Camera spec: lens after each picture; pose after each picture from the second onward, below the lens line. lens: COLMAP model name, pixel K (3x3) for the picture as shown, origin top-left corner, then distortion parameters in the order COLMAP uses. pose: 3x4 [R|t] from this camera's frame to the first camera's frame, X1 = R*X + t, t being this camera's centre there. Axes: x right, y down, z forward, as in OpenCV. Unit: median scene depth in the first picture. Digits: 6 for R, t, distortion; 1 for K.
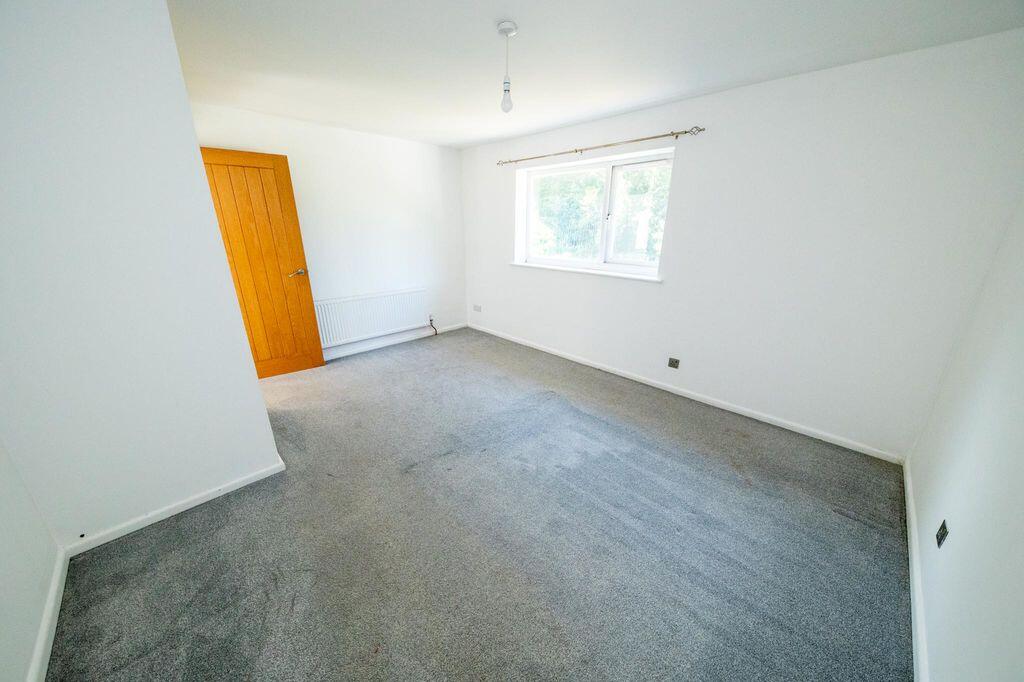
lens RADIAL K [[350.3, 0, 512.8], [0, 350.3, 346.0], [0, 0, 1]] dist [0.015903, -0.012723]
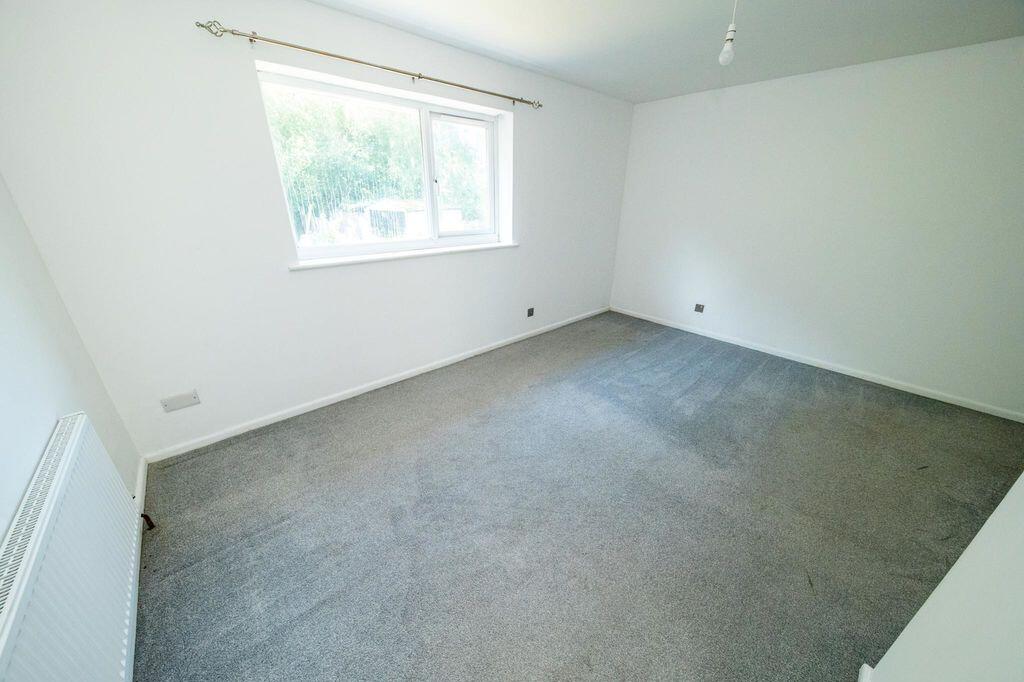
lens RADIAL K [[350.3, 0, 512.8], [0, 350.3, 346.0], [0, 0, 1]] dist [0.015903, -0.012723]
pose [[0.047038, -0.393917, 0.917942, -0.636712], [0.317590, 0.877172, 0.360147, -0.281058], [-0.947061, 0.274589, 0.166364, 0.851118]]
